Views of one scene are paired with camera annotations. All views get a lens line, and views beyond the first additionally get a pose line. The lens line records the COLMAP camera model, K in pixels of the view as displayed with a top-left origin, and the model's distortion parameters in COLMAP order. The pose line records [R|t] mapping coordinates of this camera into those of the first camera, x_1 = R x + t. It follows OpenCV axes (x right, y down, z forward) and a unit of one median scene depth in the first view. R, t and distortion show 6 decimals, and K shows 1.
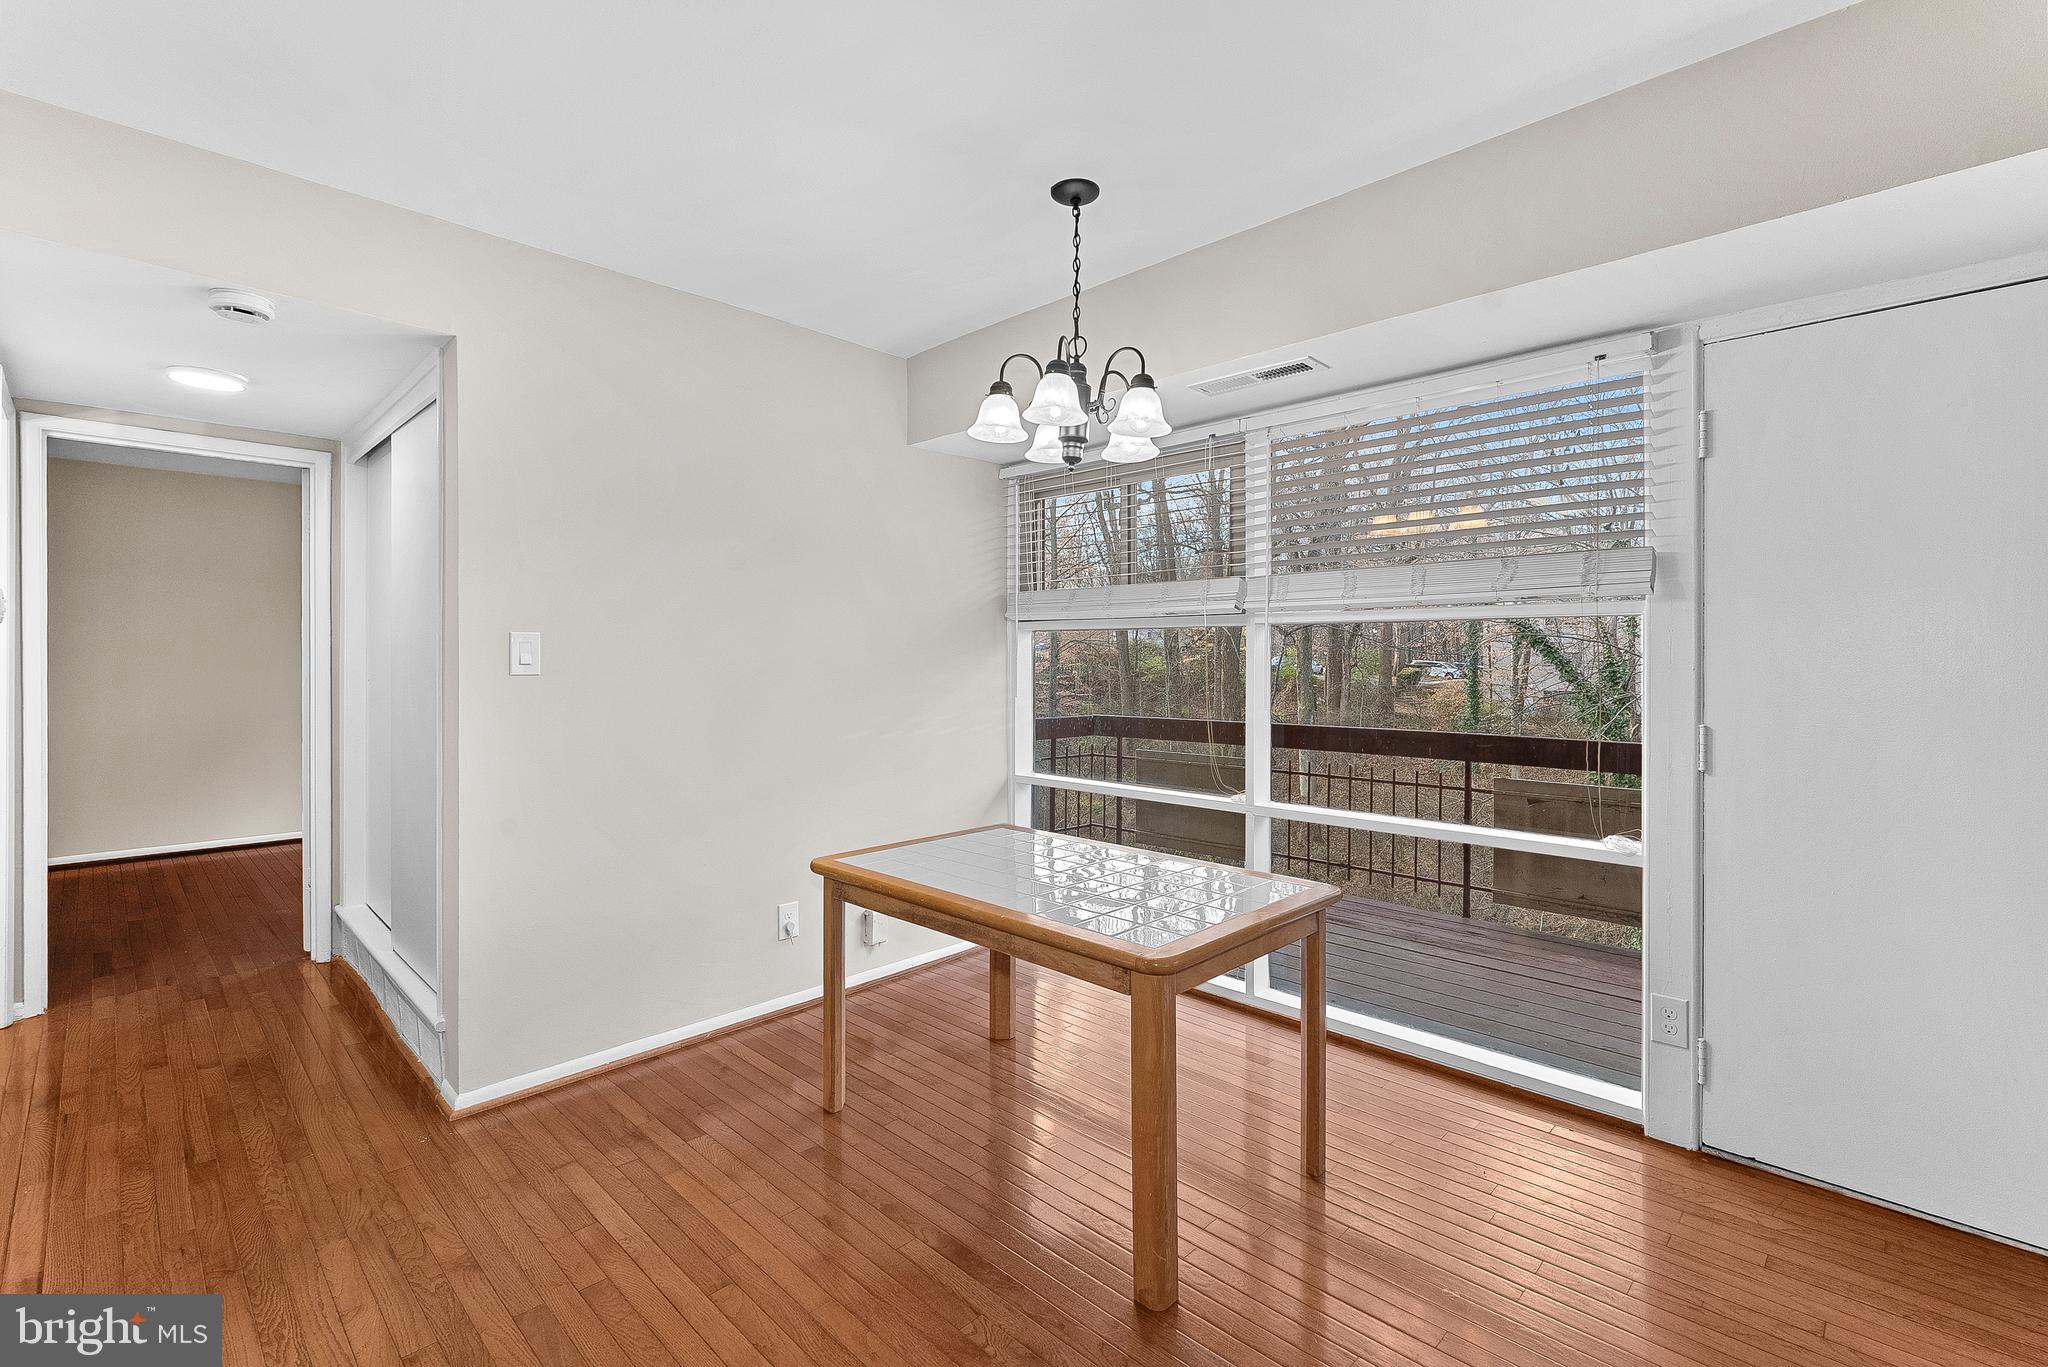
lens RADIAL K [[921.4, 0, 1032.2], [0, 921.4, 662.6], [0, 0, 1]] dist [-0.007000, 0.001815]
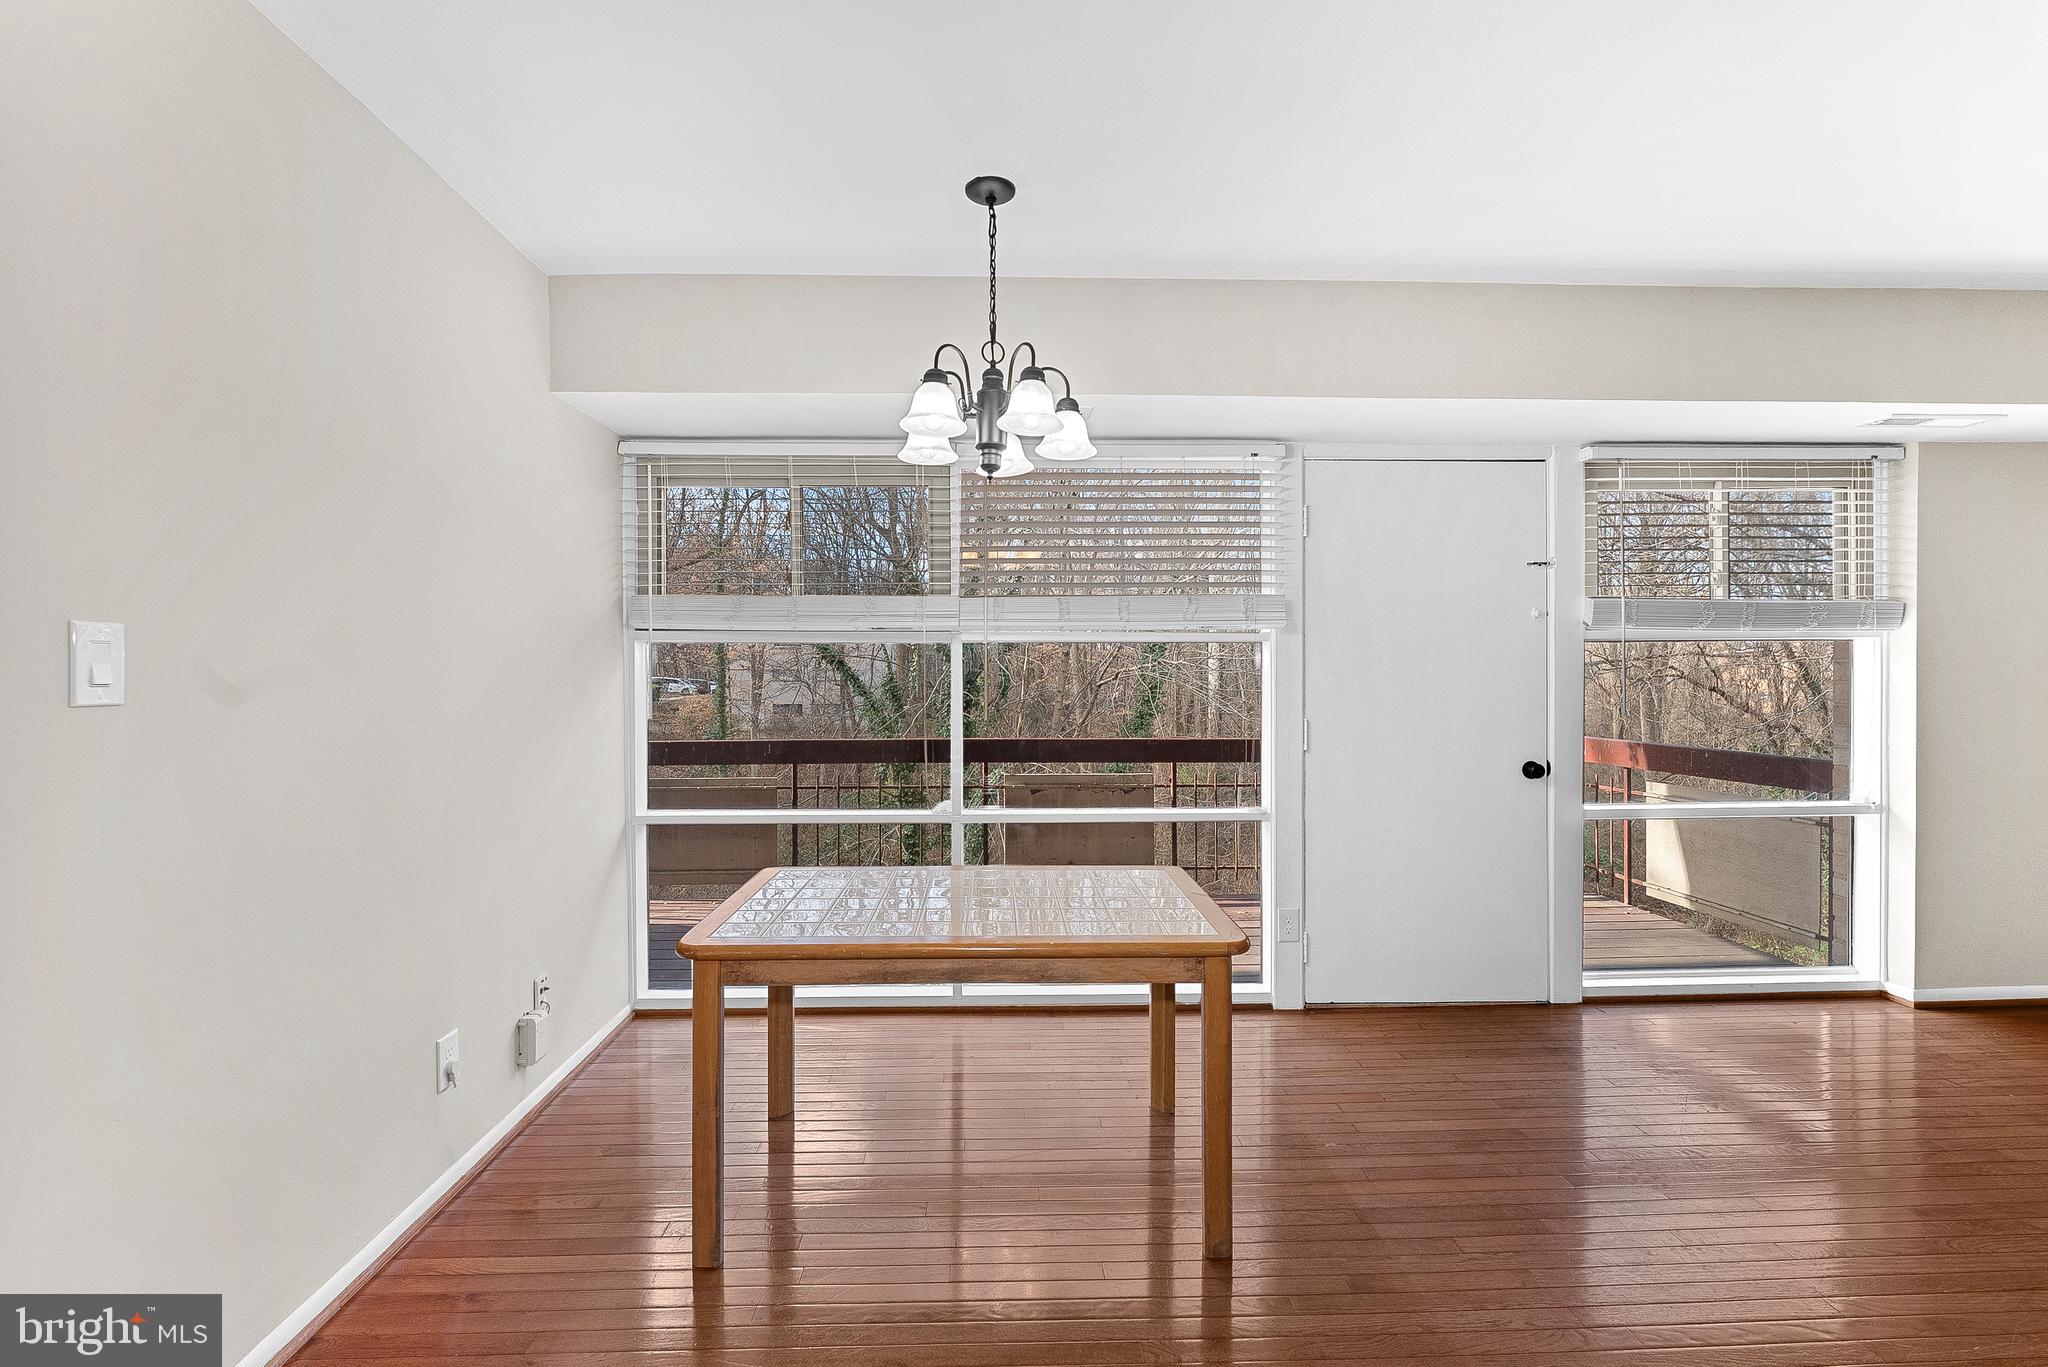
lens RADIAL K [[921.4, 0, 1016.6], [0, 921.4, 678.7], [0, 0, 1]] dist [-0.007000, 0.001815]
pose [[0.685575, -0.004889, 0.727985, -0.473724], [0.006157, 0.999981, 0.000917, 0.000590], [-0.727976, 0.003853, 0.685592, 0.232758]]
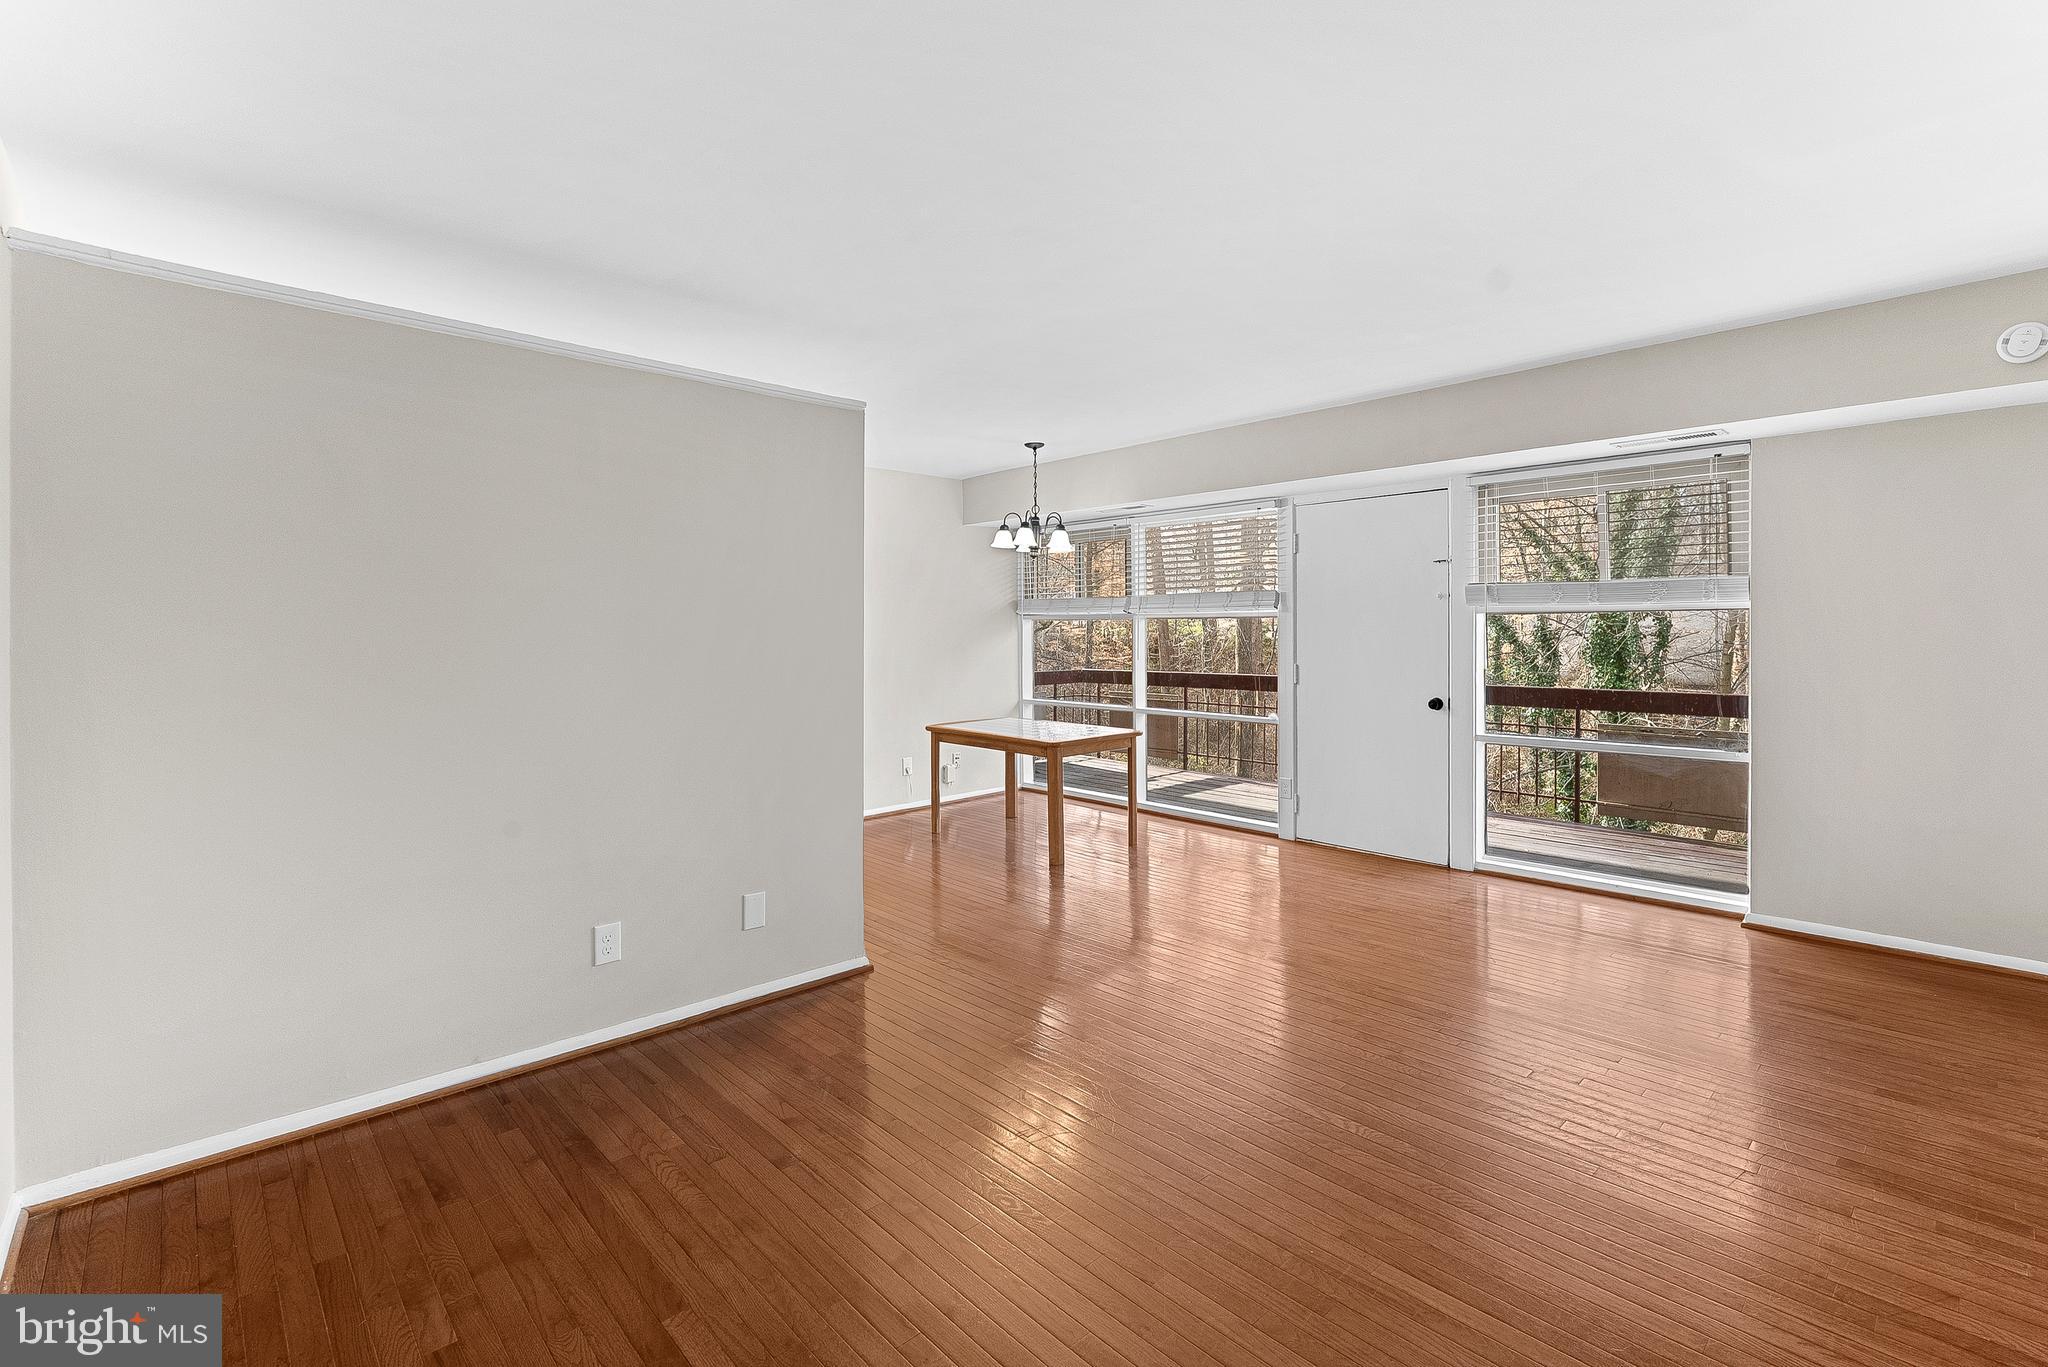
lens RADIAL K [[921.4, 0, 1042.6], [0, 921.4, 633.0], [0, 0, 1]] dist [-0.007000, 0.001815]
pose [[0.999307, -0.010668, -0.035670, 0.109850], [0.010937, 0.999913, 0.007352, -0.027935], [0.035589, -0.007737, 0.999337, -1.037618]]
